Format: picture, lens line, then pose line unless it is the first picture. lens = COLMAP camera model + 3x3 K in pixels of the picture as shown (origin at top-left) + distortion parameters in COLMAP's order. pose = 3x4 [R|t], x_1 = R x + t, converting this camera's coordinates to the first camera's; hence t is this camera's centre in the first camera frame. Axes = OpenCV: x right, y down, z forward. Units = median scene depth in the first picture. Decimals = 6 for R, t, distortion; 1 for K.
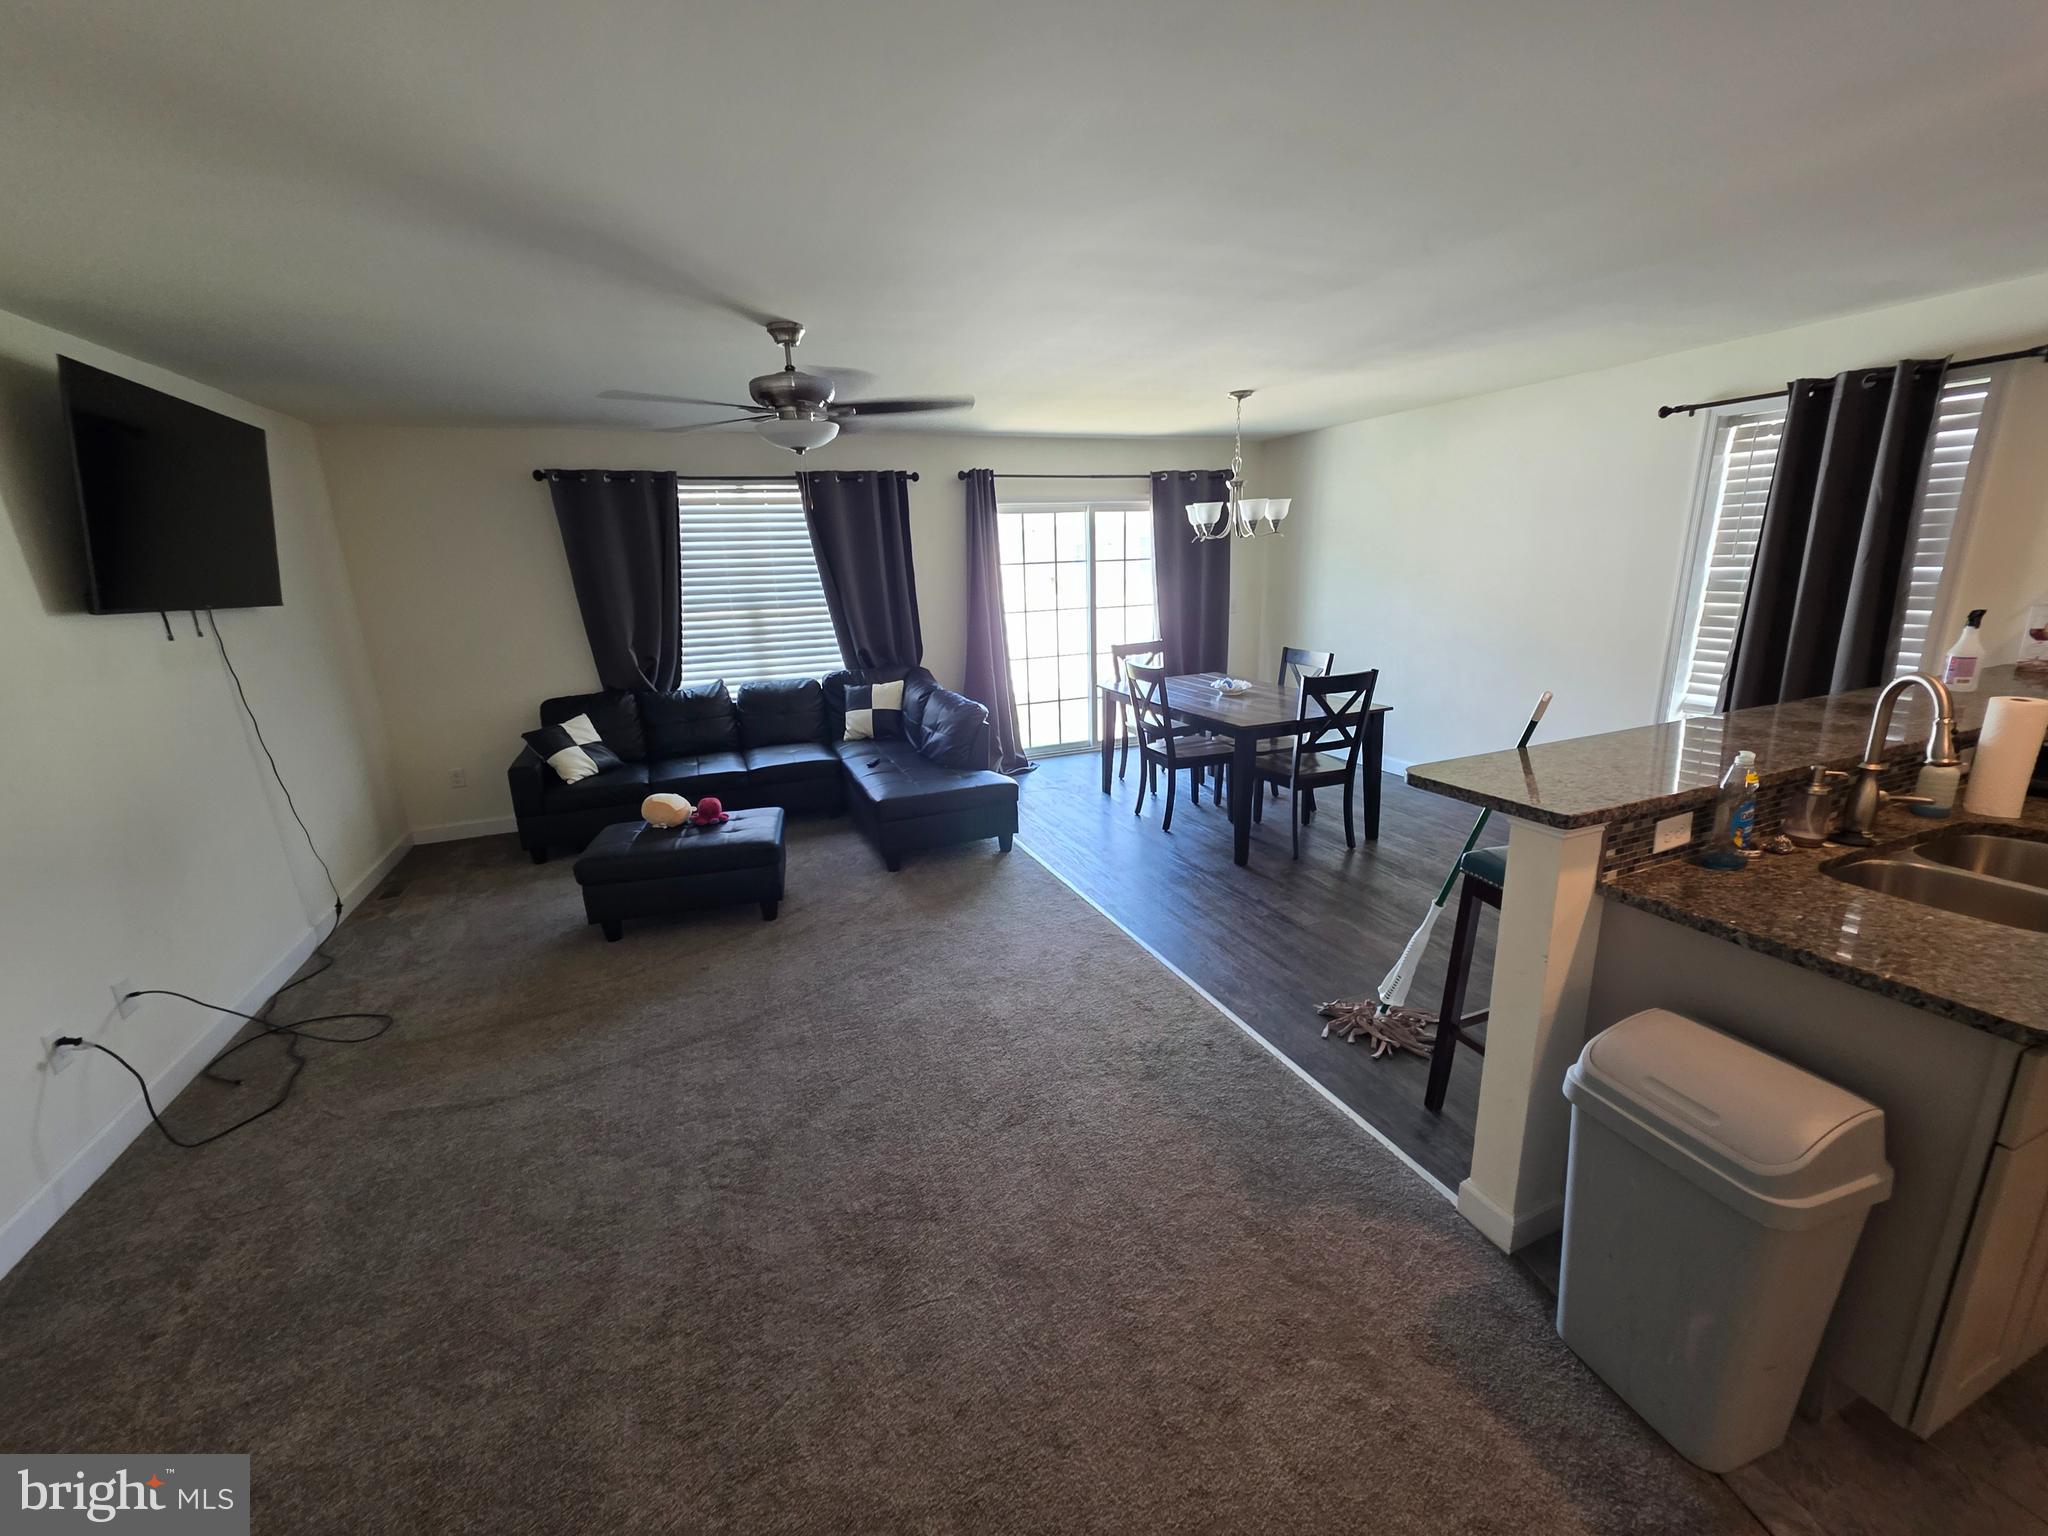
lens RADIAL K [[814.5, 0, 1030.8], [0, 814.5, 773.5], [0, 0, 1]] dist [0.008880, -0.004584]
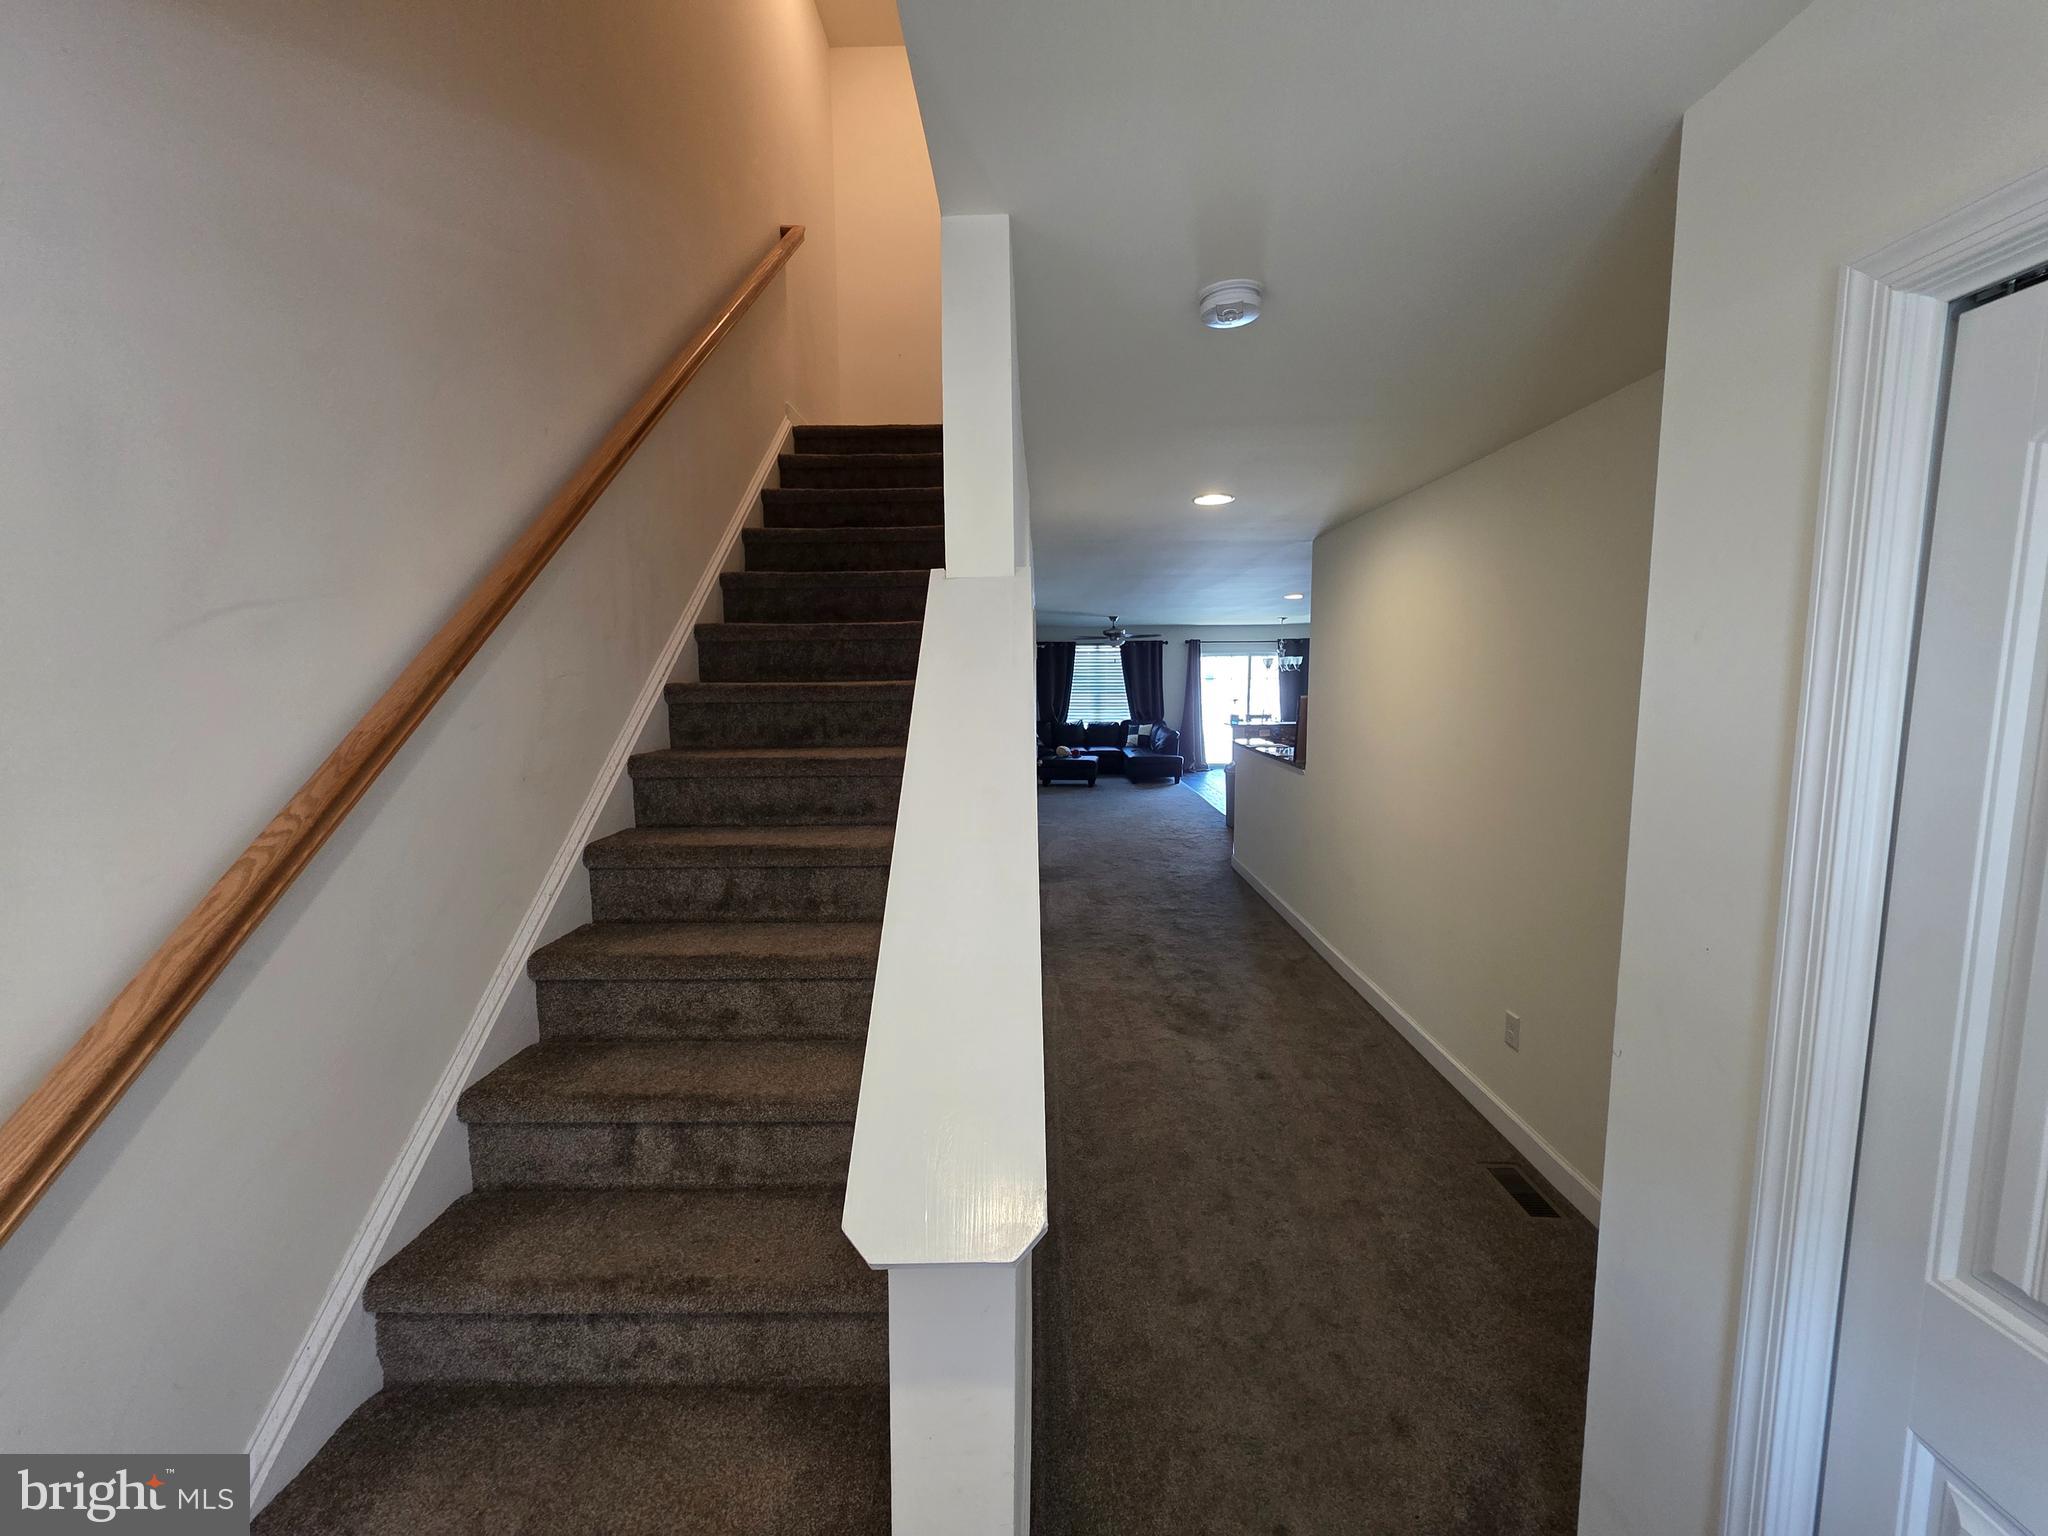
lens RADIAL K [[814.5, 0, 1030.8], [0, 814.5, 773.5], [0, 0, 1]] dist [0.008880, -0.004584]
pose [[0.918443, 0.073224, -0.388716, 0.500776], [-0.123853, 0.986537, -0.106797, 0.361482], [0.375662, 0.146231, 0.915147, -1.436142]]
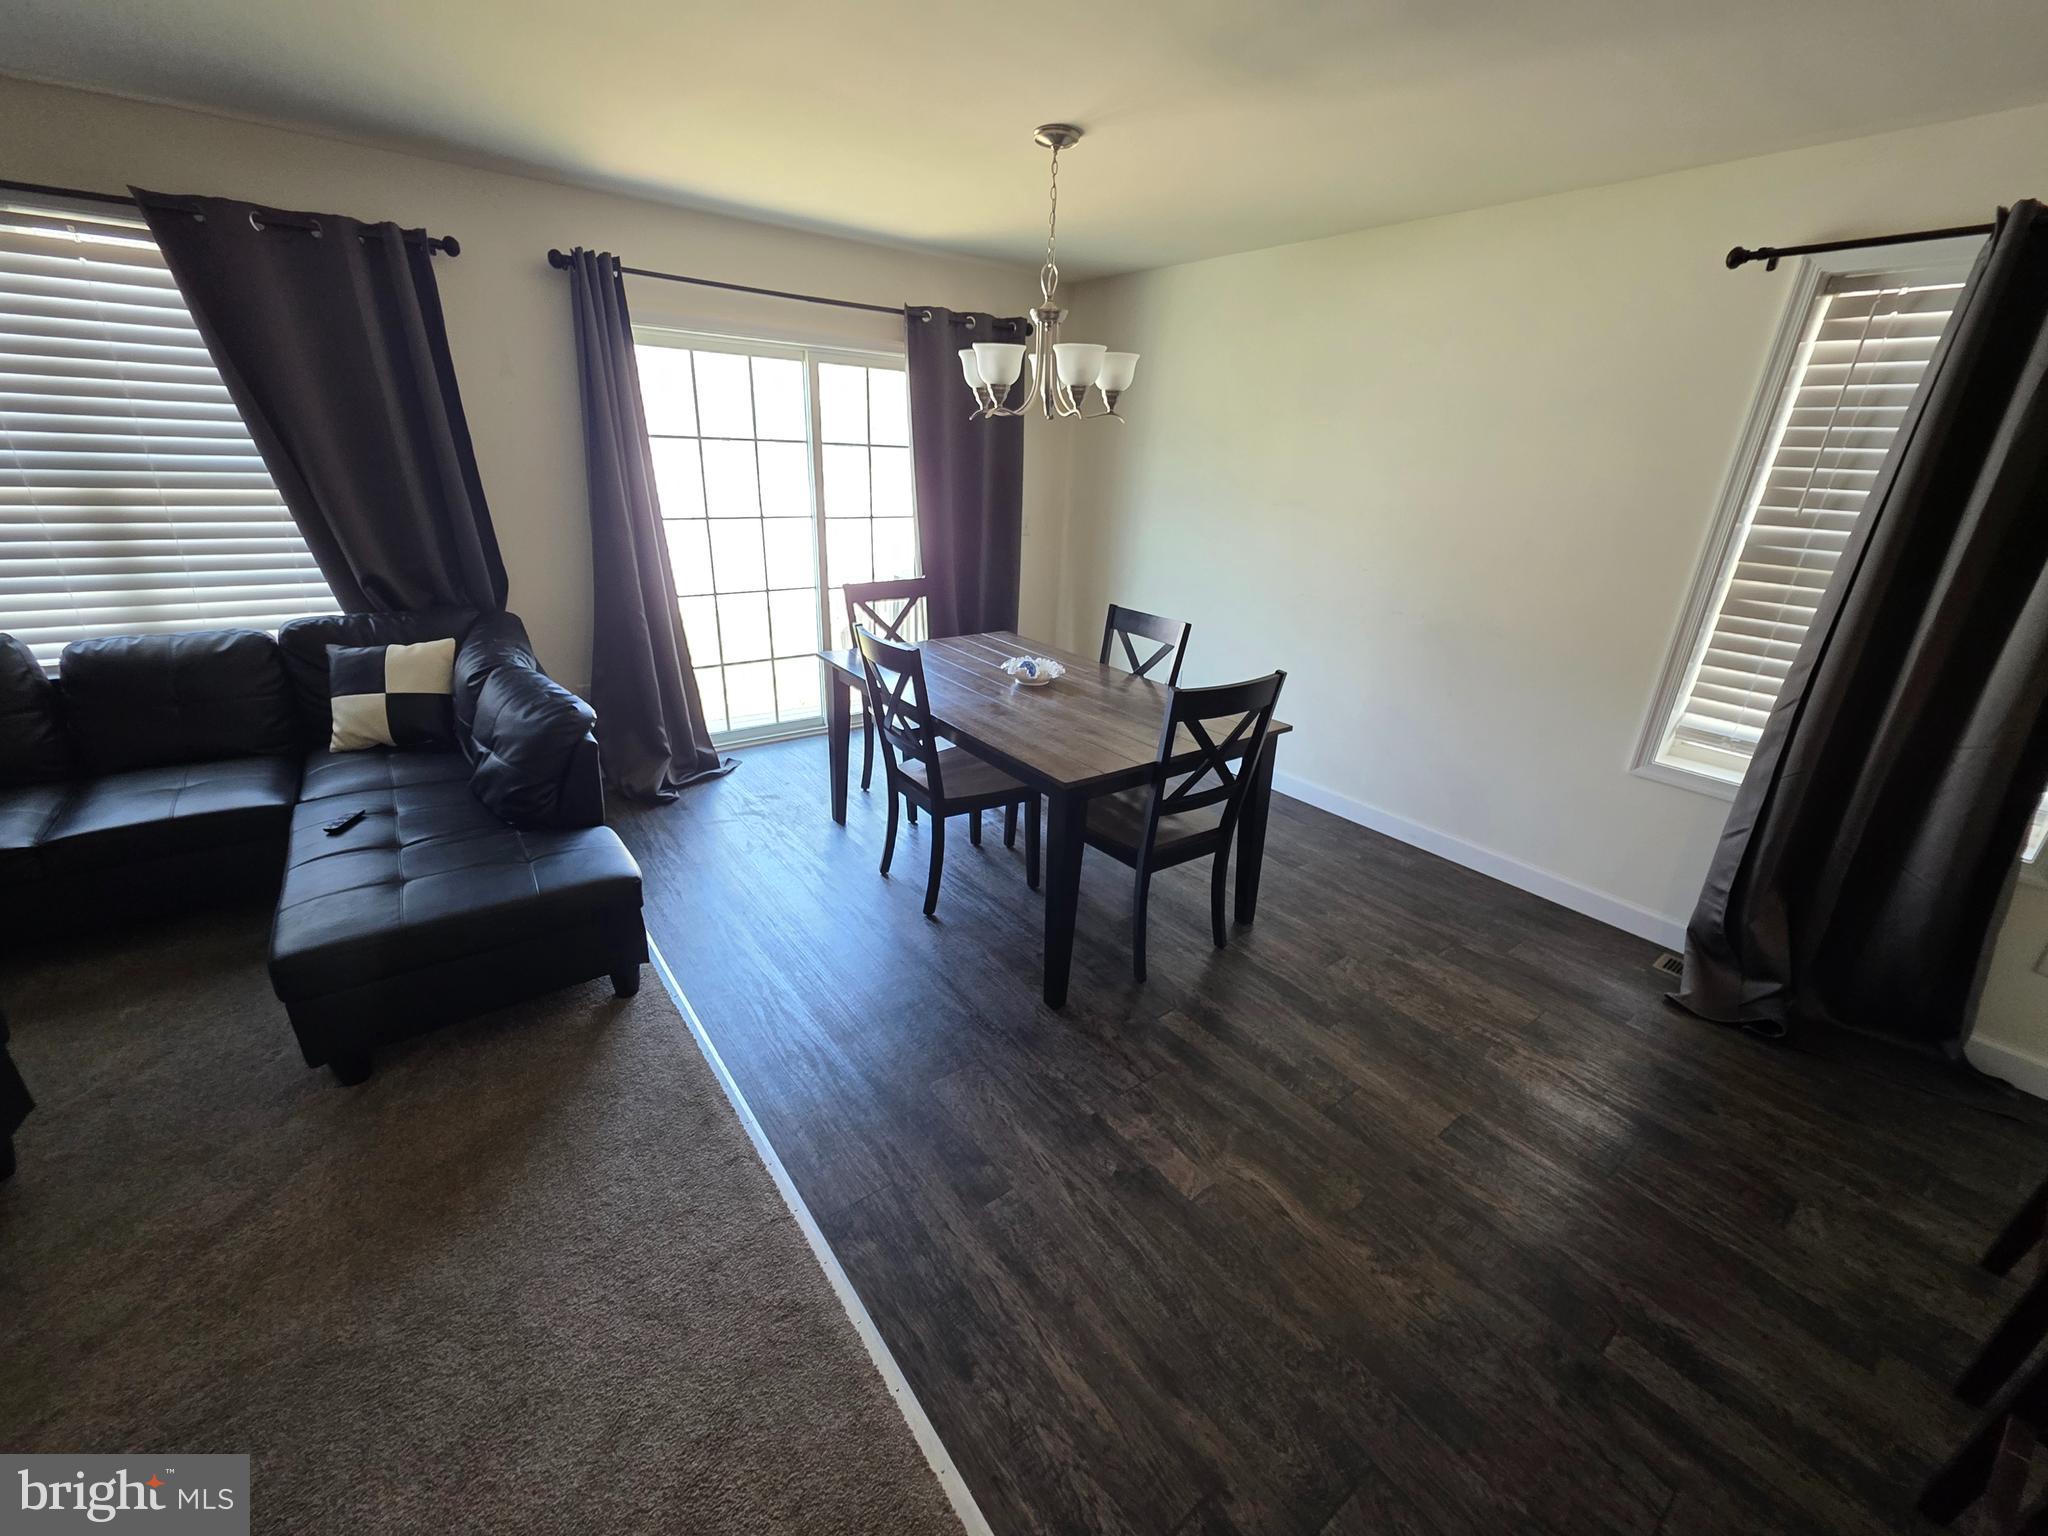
lens RADIAL K [[814.5, 0, 1030.8], [0, 814.5, 773.5], [0, 0, 1]] dist [0.008880, -0.004584]
pose [[0.963659, -0.026178, 0.265850, 0.075542], [-0.005659, 0.992963, 0.118291, -0.098839], [-0.267076, -0.115497, 0.956729, 0.387689]]
